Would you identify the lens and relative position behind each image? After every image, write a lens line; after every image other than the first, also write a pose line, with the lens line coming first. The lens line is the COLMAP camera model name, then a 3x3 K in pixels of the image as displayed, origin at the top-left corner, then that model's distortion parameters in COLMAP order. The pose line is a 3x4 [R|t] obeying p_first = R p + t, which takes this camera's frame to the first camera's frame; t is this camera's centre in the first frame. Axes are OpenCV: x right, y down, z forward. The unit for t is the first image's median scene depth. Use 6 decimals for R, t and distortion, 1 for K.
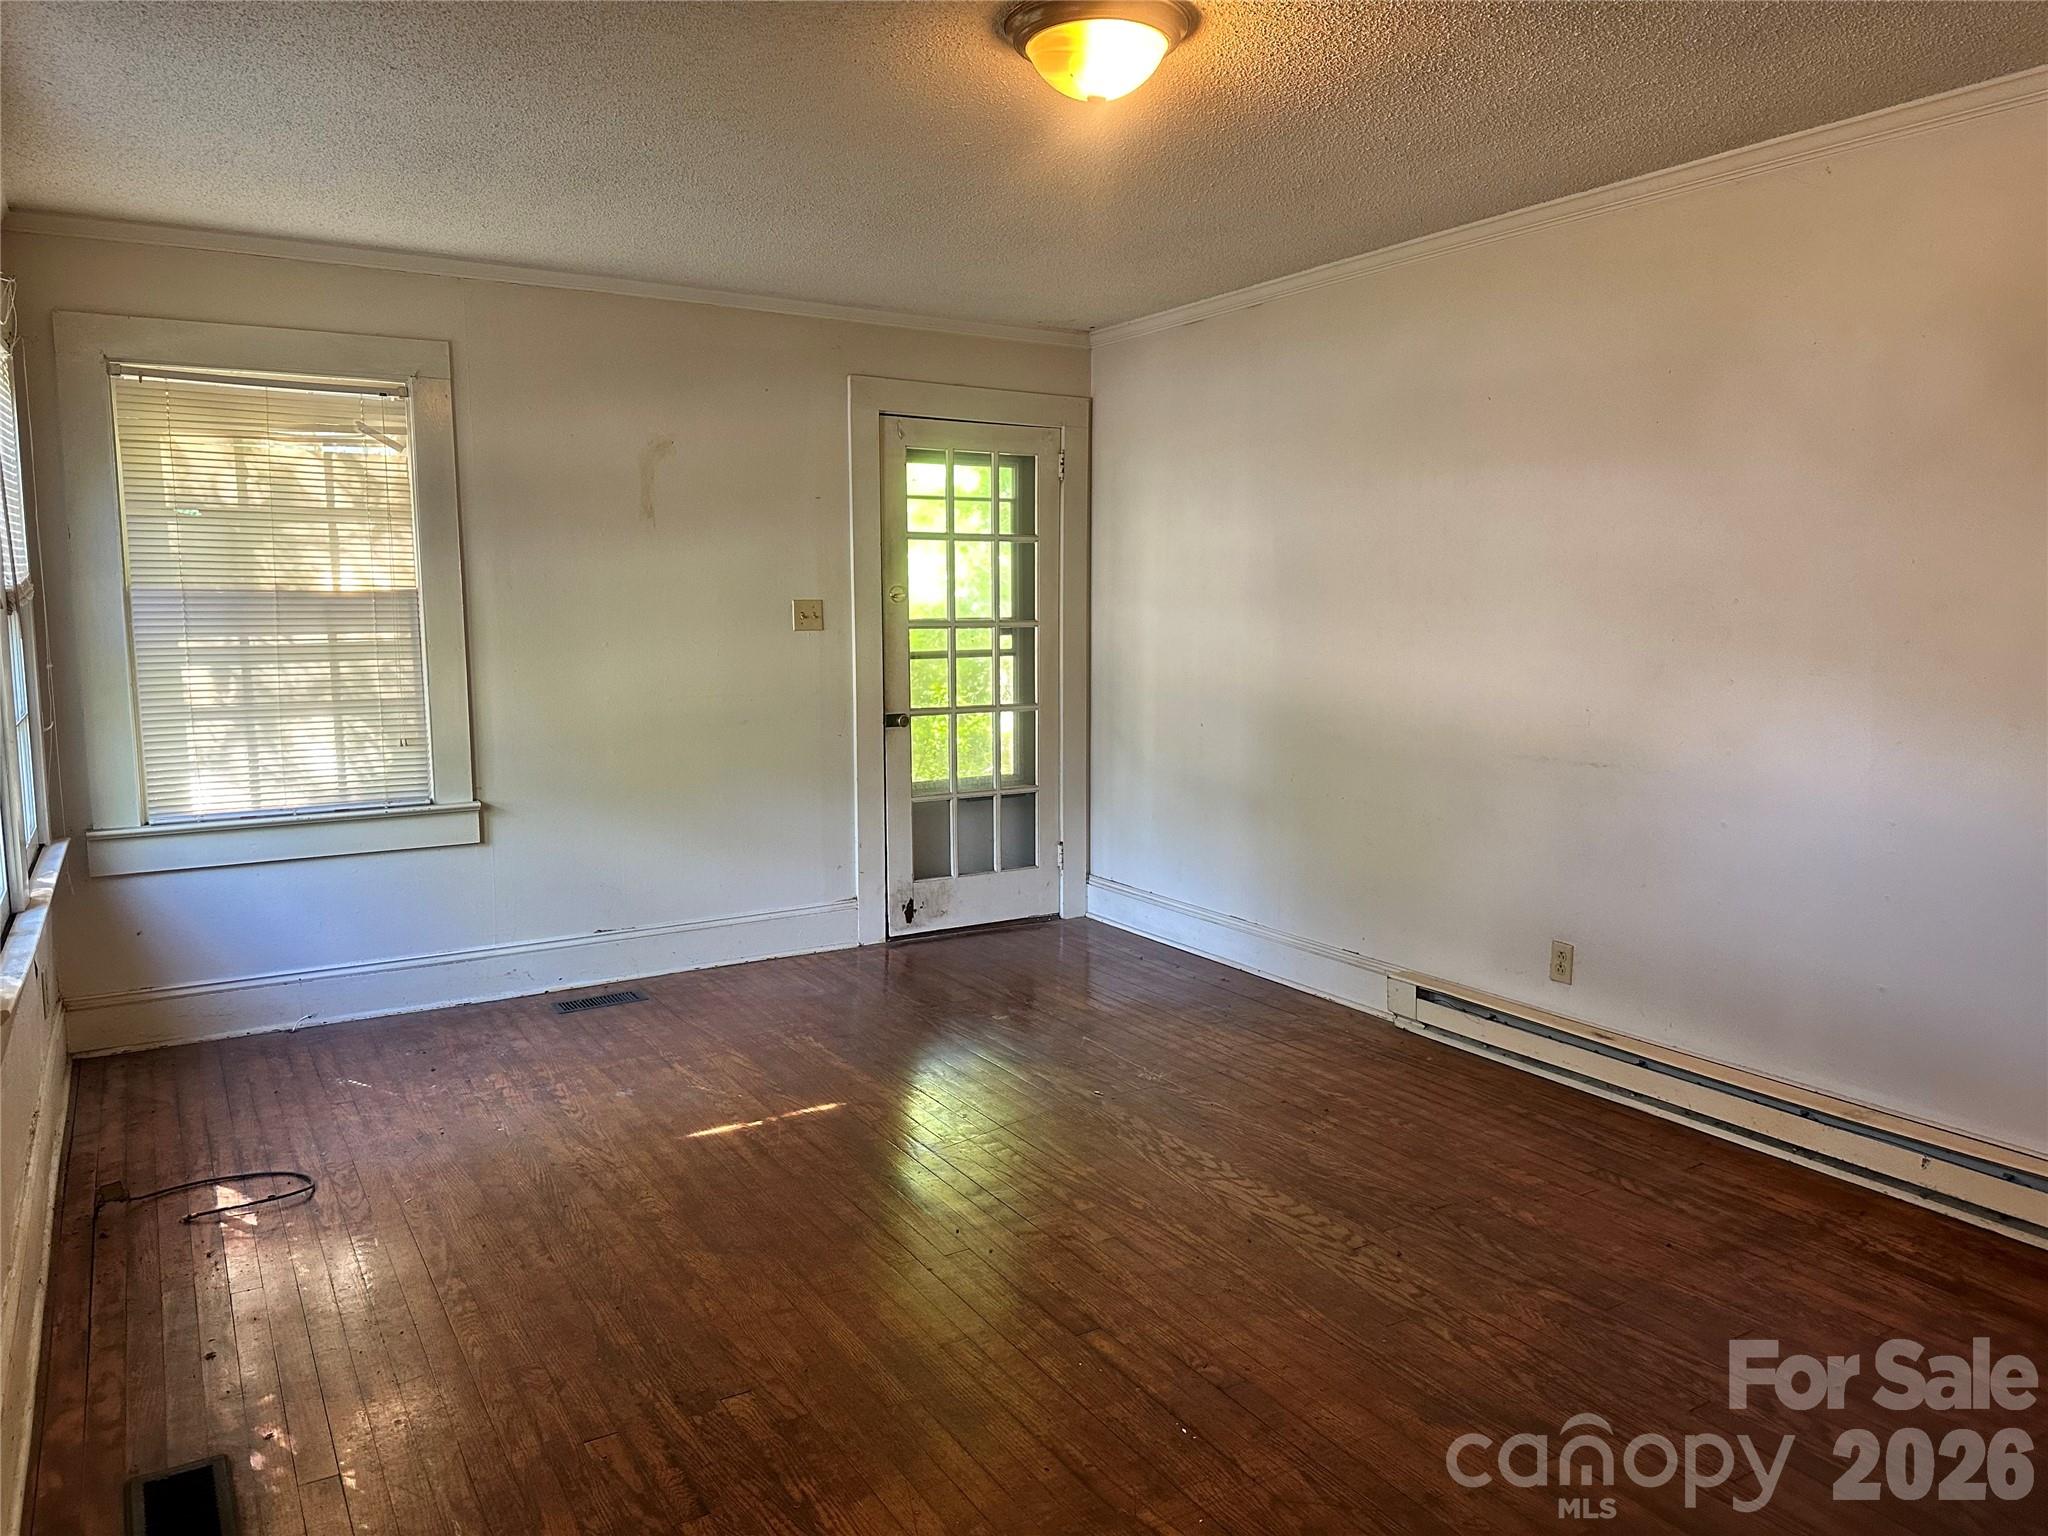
lens RADIAL K [[1438.5, 0, 1024.0], [0, 1438.5, 768.0], [0, 0, 1]] dist [0.151203, -0.199663]
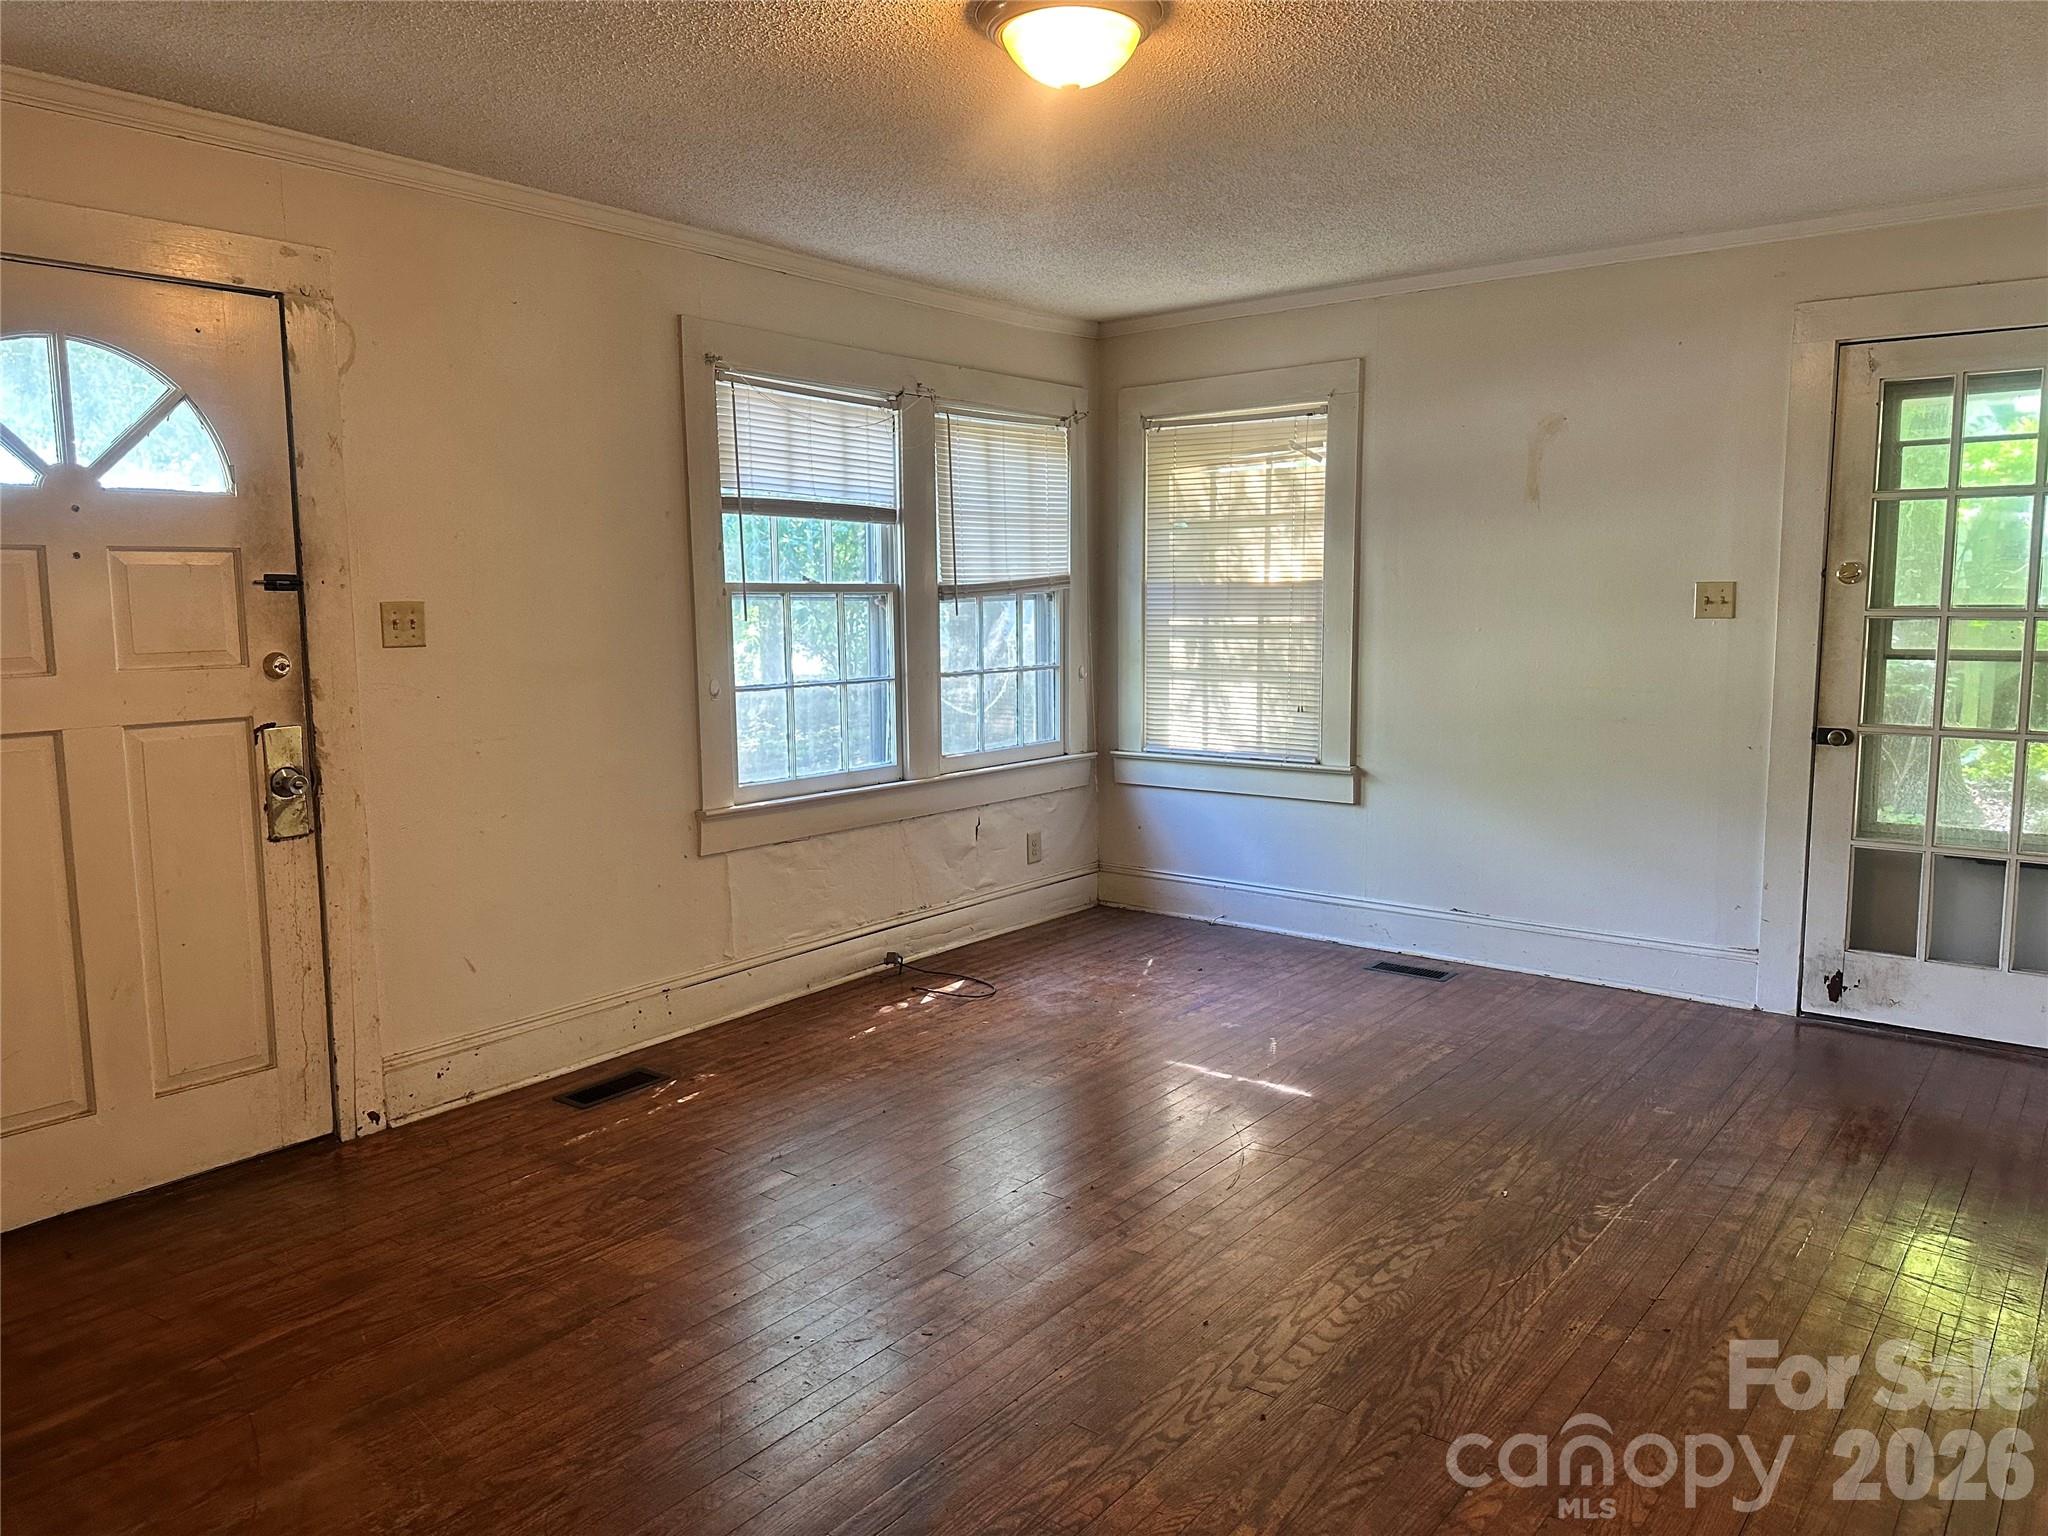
lens RADIAL K [[1438.5, 0, 1024.0], [0, 1438.5, 768.0], [0, 0, 1]] dist [0.151203, -0.199663]
pose [[0.352101, 0.115638, -0.928791, 0.599533], [-0.105591, 0.990911, 0.083343, -0.044579], [0.929987, 0.068727, 0.361111, 0.377555]]
